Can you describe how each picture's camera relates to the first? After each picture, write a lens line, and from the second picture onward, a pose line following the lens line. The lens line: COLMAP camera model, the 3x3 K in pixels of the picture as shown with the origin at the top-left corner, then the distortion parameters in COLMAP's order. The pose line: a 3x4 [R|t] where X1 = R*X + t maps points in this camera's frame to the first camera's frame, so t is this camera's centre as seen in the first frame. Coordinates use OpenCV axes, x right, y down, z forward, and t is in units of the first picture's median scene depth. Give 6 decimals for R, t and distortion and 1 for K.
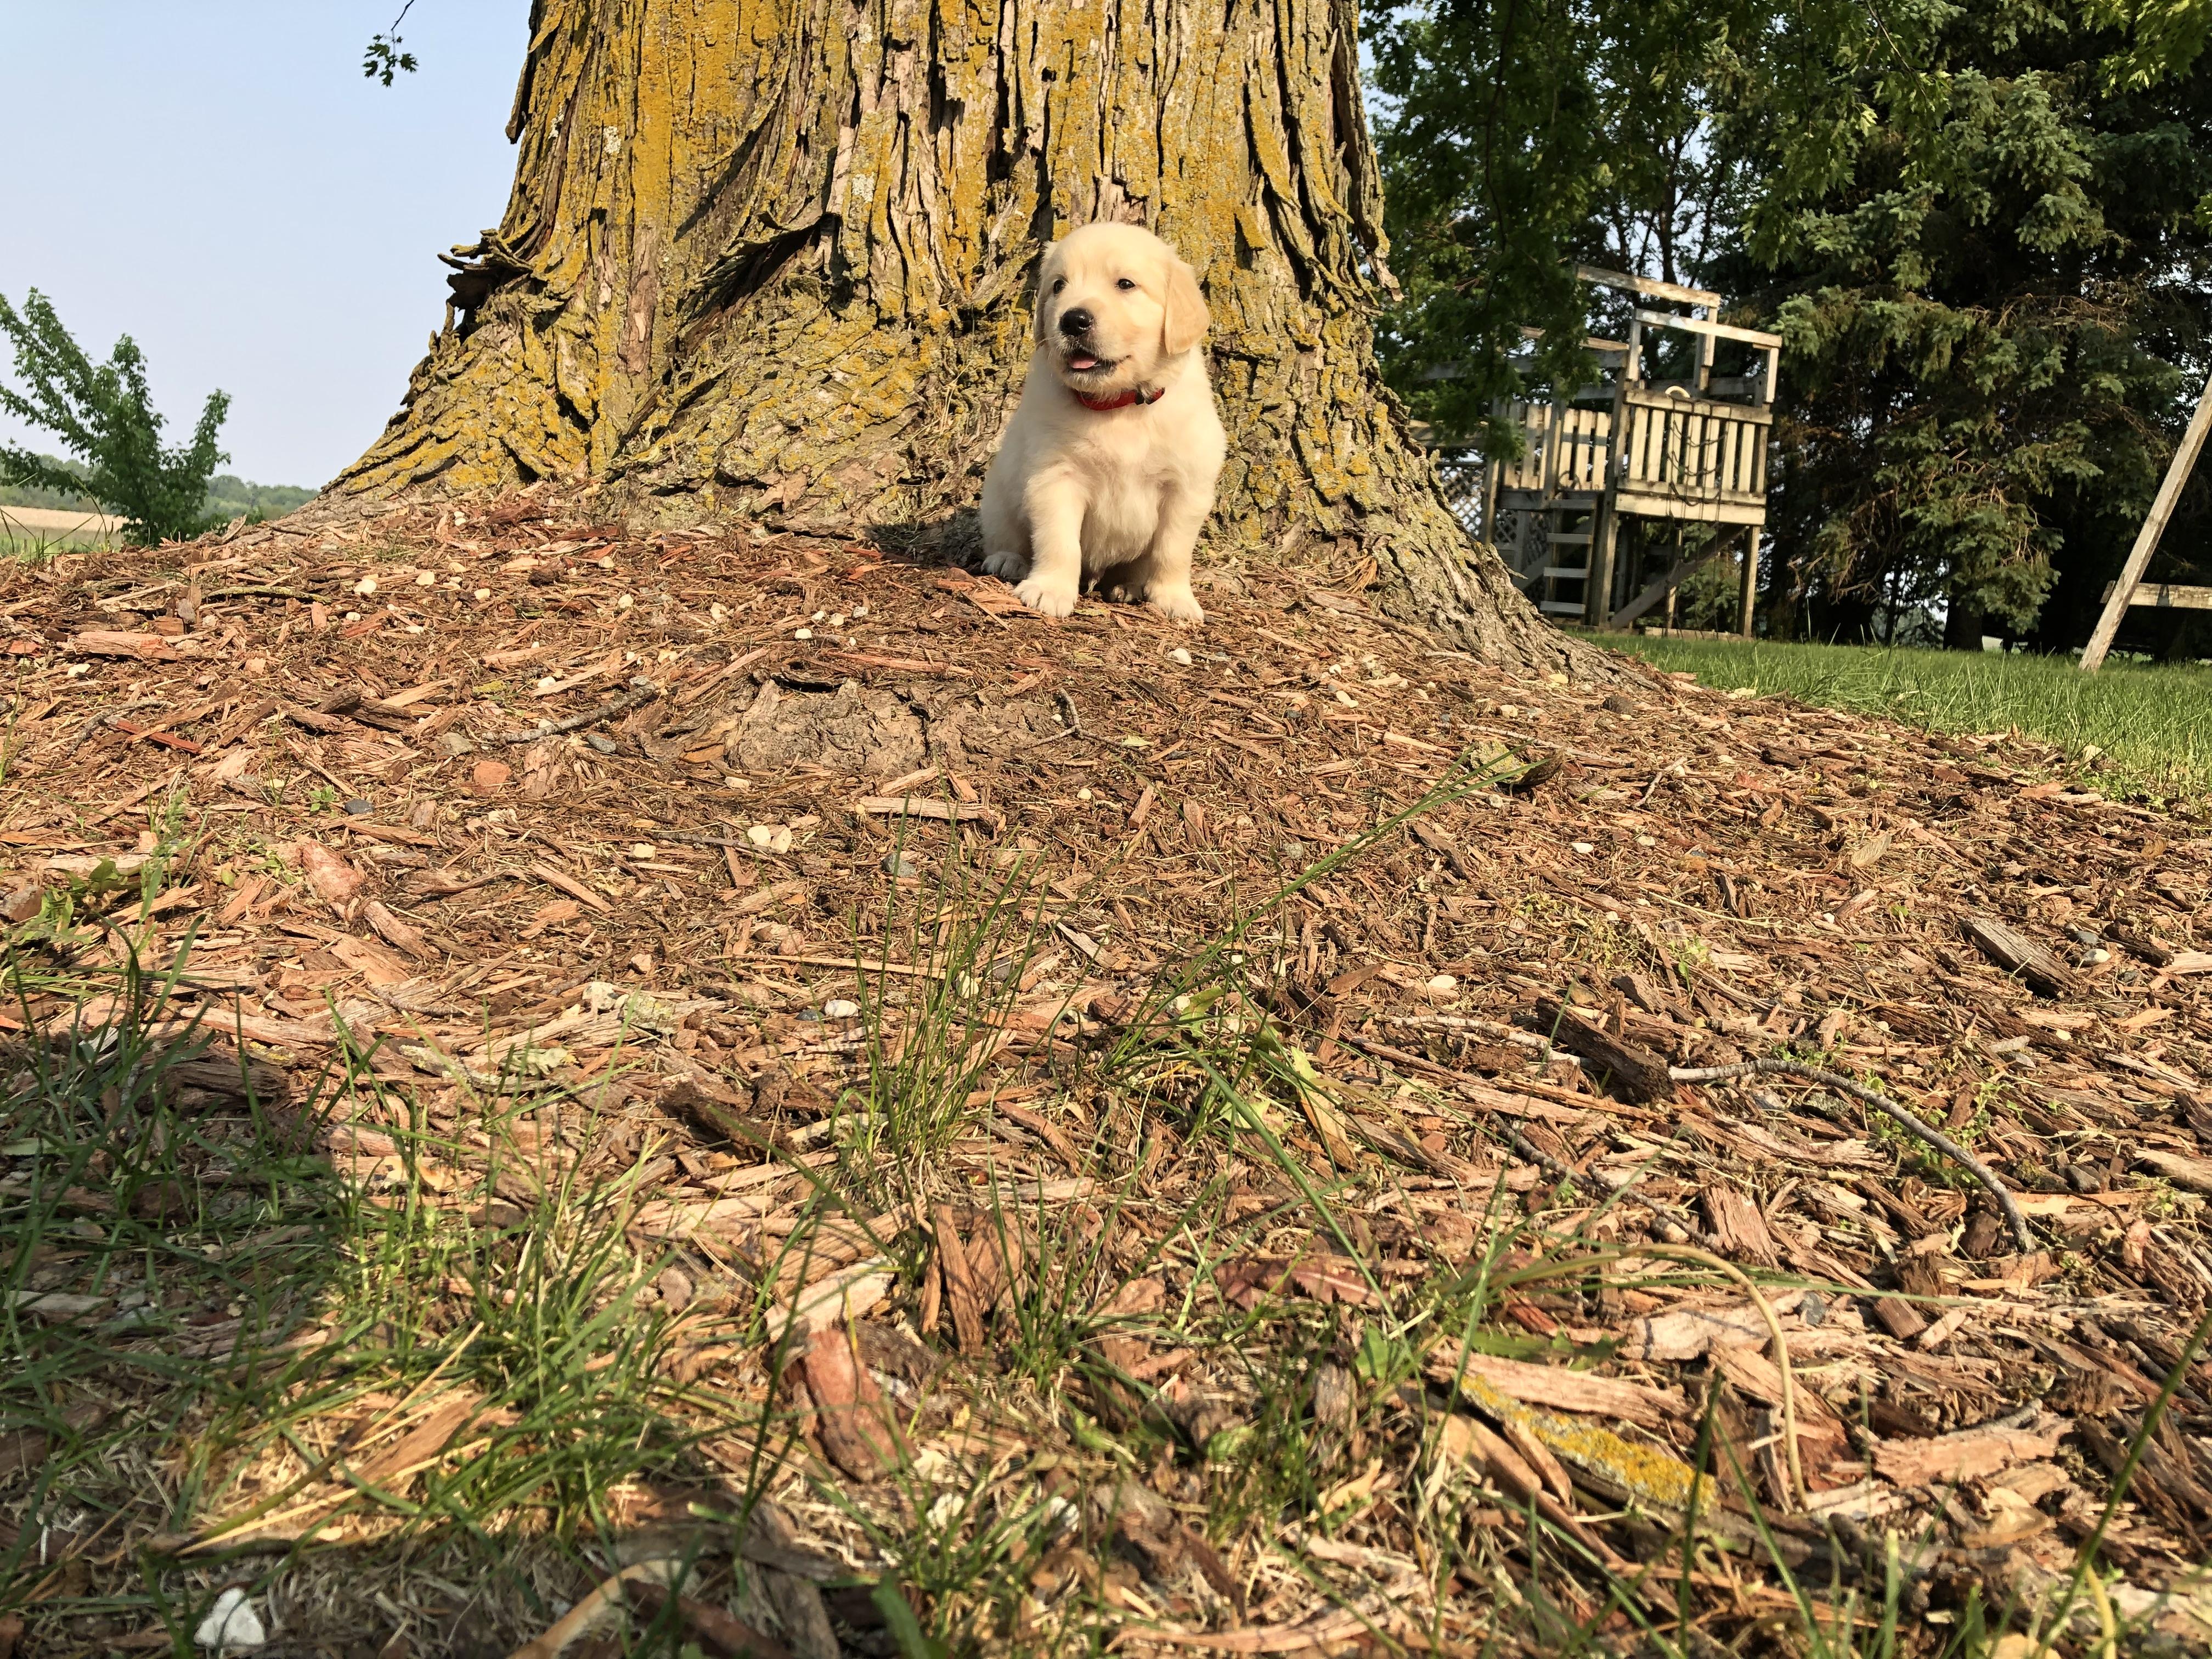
lens RADIAL K [[1829.2, 0, 1116.2], [0, 1829.2, 836.5], [0, 0, 1]] dist [-0.010960, -0.020119]
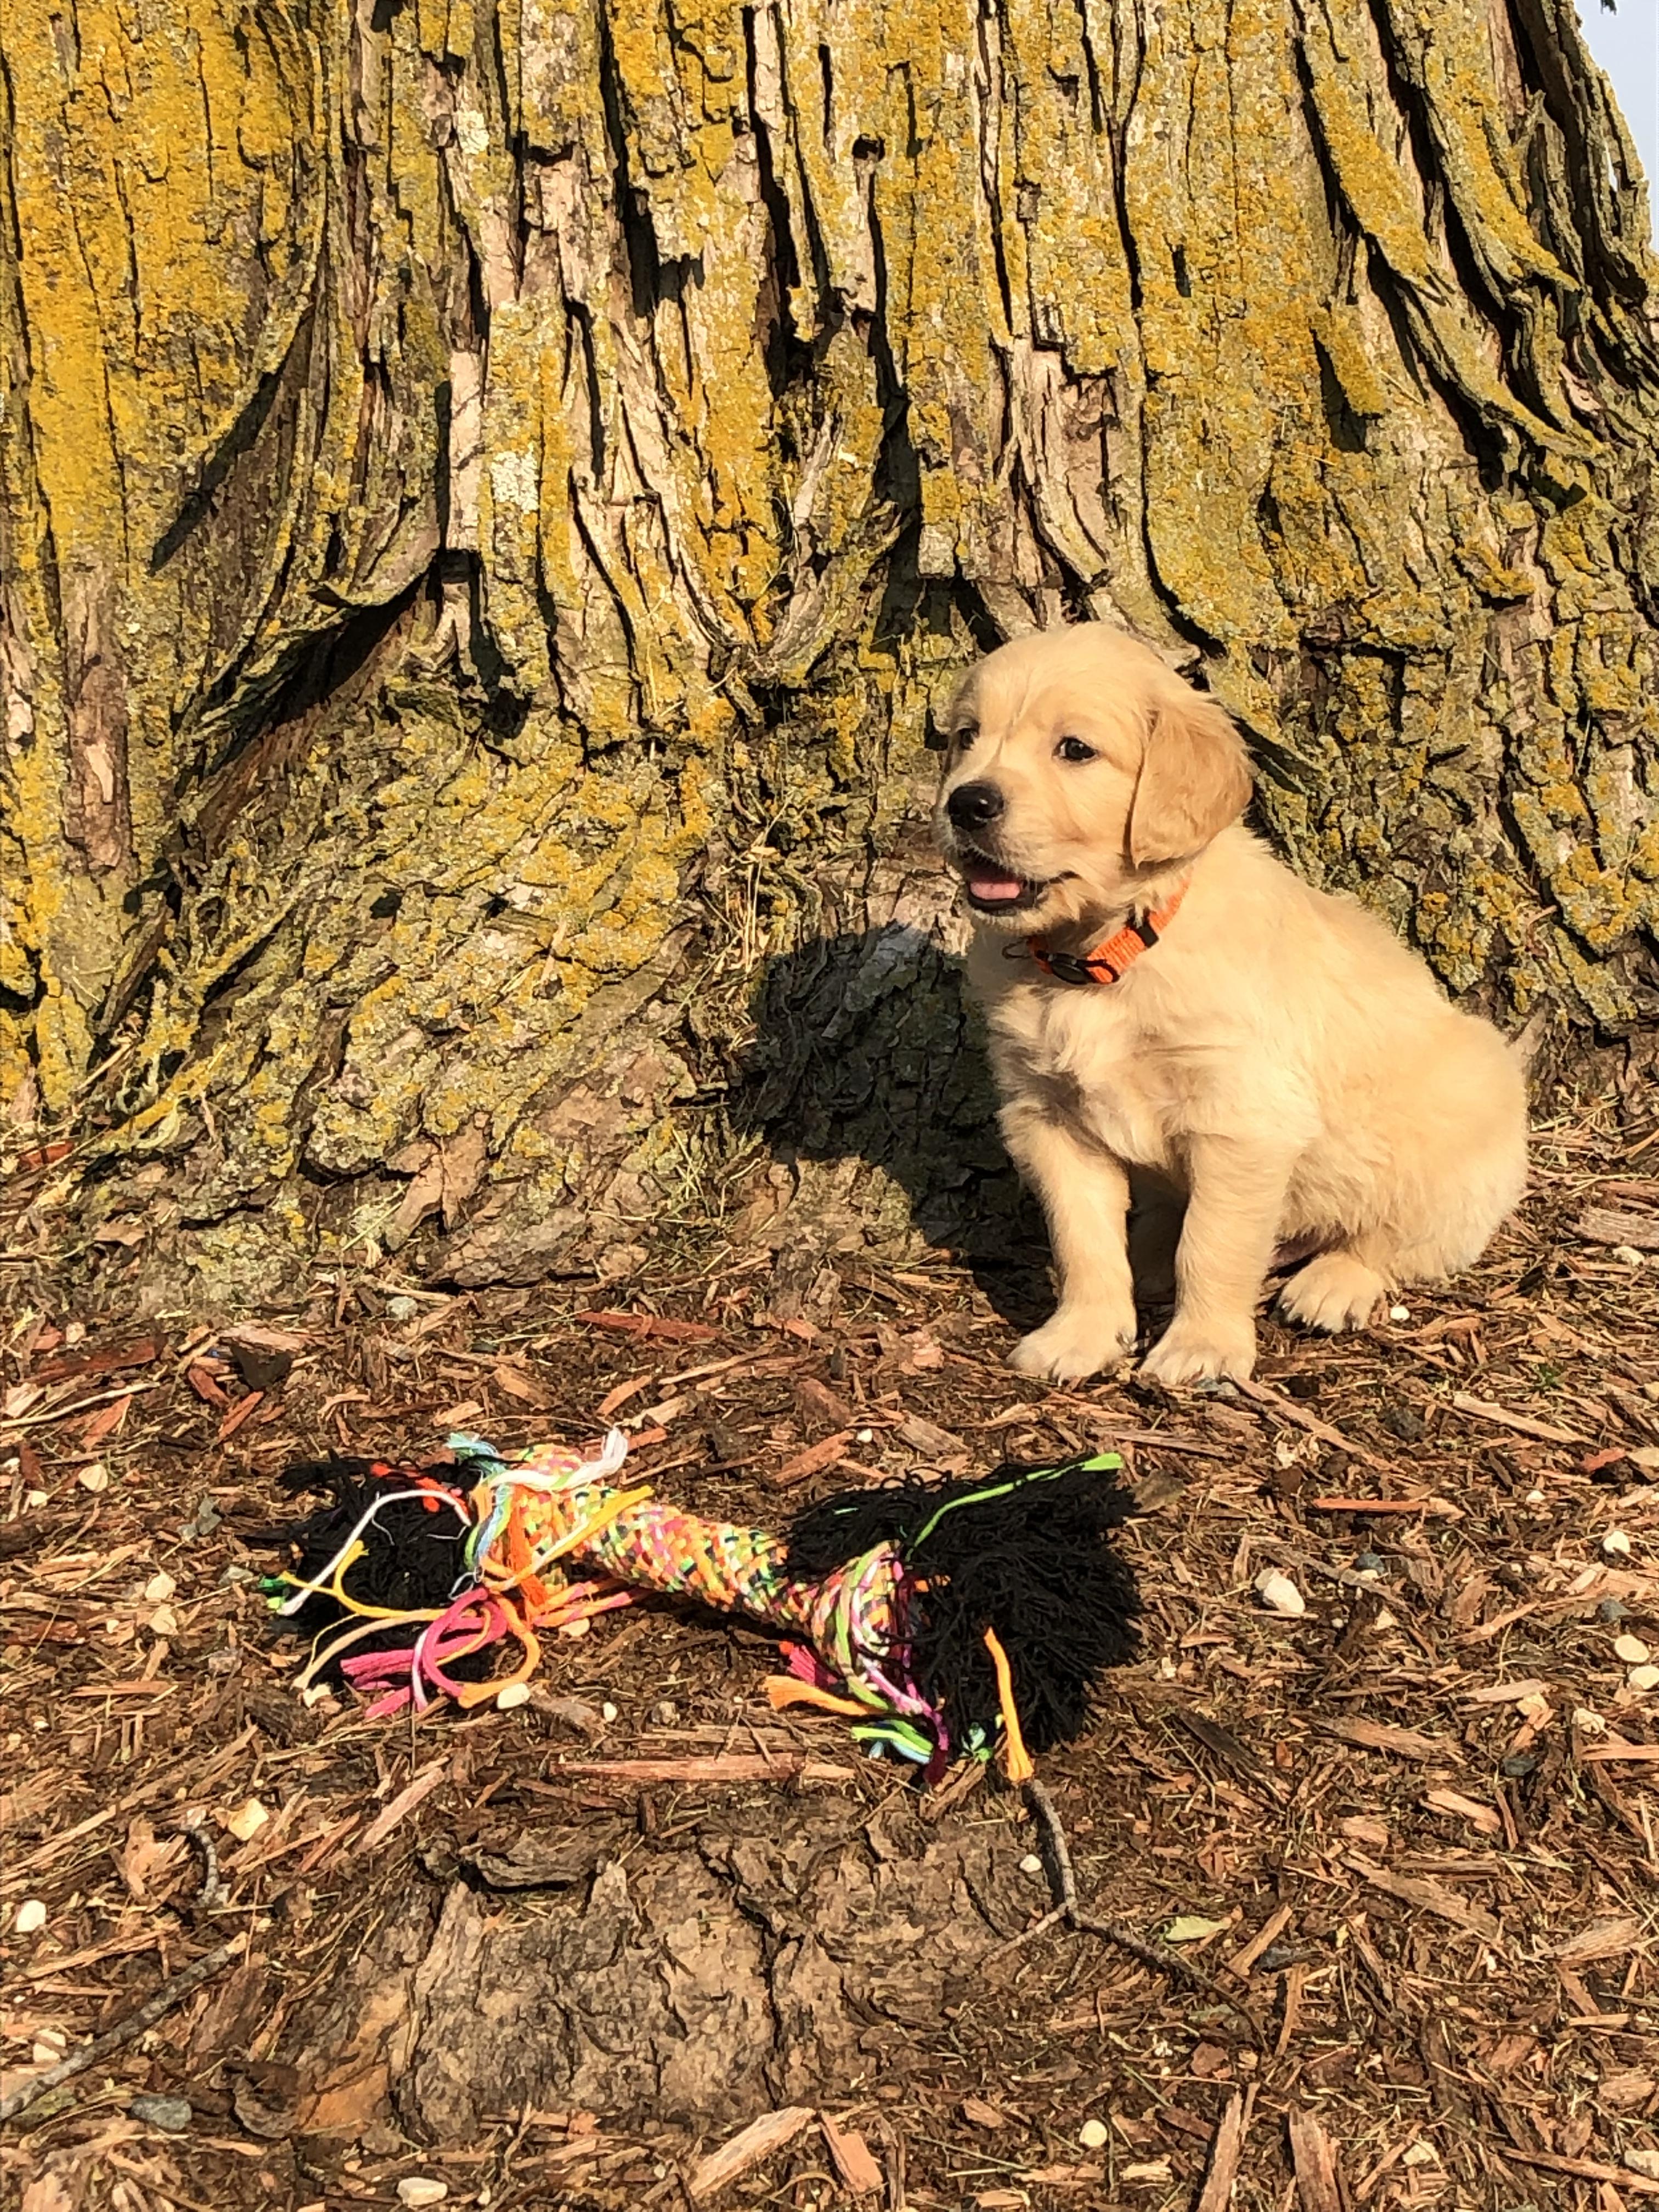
lens RADIAL K [[4305.5, 0, 829.1], [0, 4305.5, 1104.4], [0, 0, 1]] dist [0.180475, 0.000000]
pose [[0.983027, -0.140077, -0.118474, 0.051152], [0.139766, 0.990124, -0.010966, -0.165254], [0.118840, -0.005778, 0.992897, -0.107677]]
